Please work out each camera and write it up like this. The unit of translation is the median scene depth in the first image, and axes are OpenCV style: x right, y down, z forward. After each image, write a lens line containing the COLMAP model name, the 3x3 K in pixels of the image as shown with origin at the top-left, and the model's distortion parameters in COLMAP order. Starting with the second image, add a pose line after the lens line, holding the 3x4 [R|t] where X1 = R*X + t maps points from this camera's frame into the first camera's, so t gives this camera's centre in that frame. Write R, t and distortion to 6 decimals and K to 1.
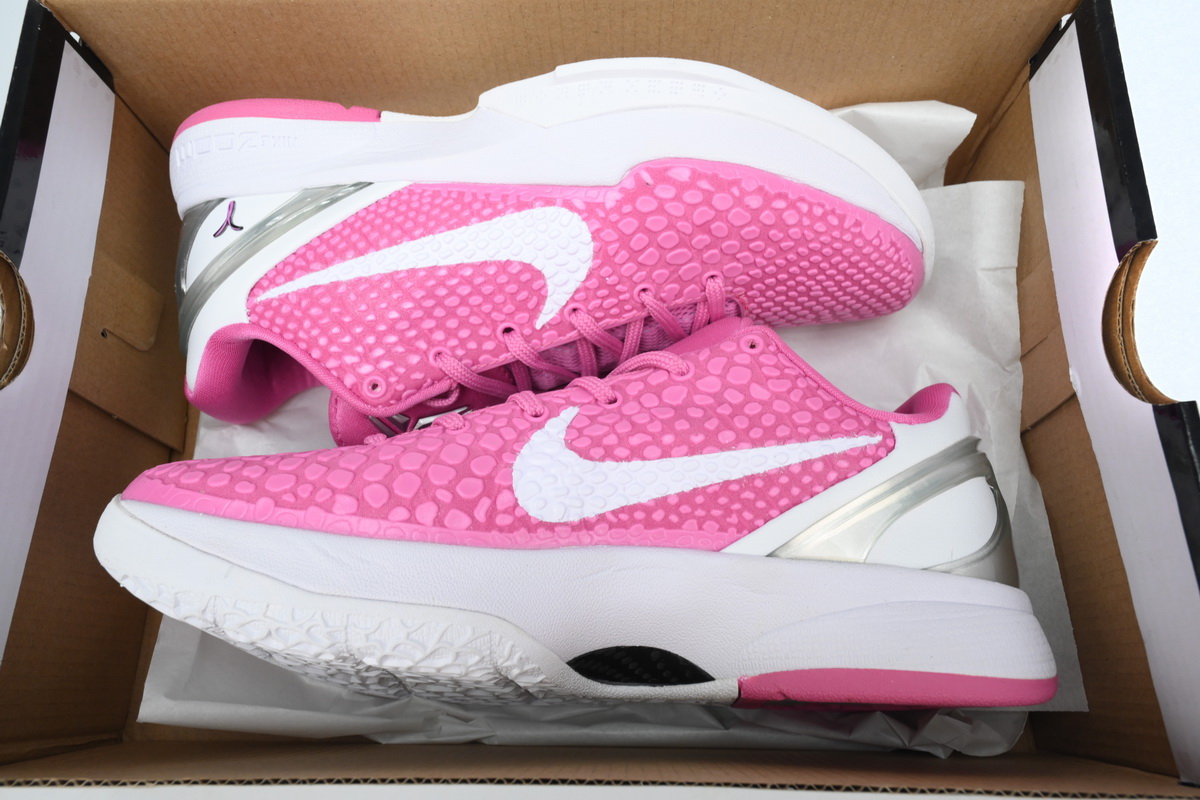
lens RADIAL K [[830.7, 0, 600.0], [0, 830.7, 400.0], [0, 0, 1]] dist [-0.000291, -0.000132]
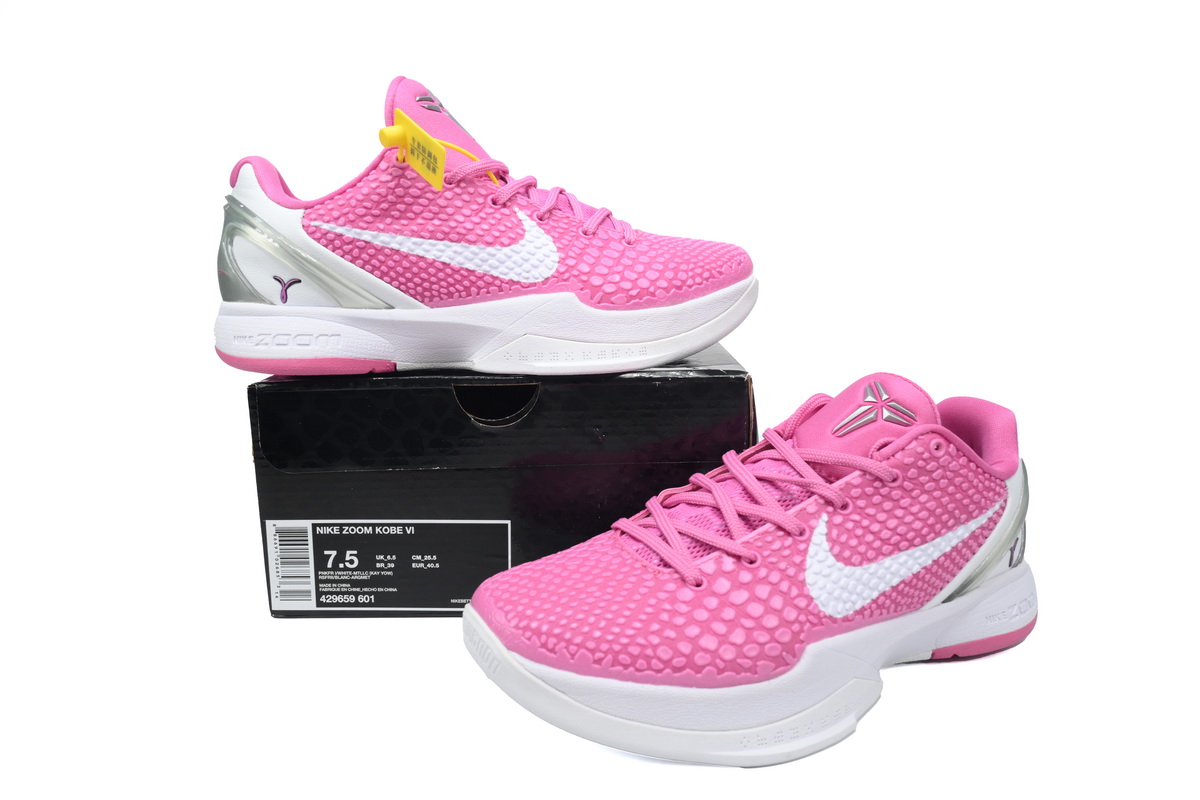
lens RADIAL K [[830.7, 0, 600.0], [0, 830.7, 400.0], [0, 0, 1]] dist [-0.000291, -0.000132]
pose [[-0.922522, 0.120778, -0.366560, 0.660913], [-0.118966, -0.992514, -0.027622, 0.150987], [-0.367152, 0.018126, 0.929984, -0.001766]]
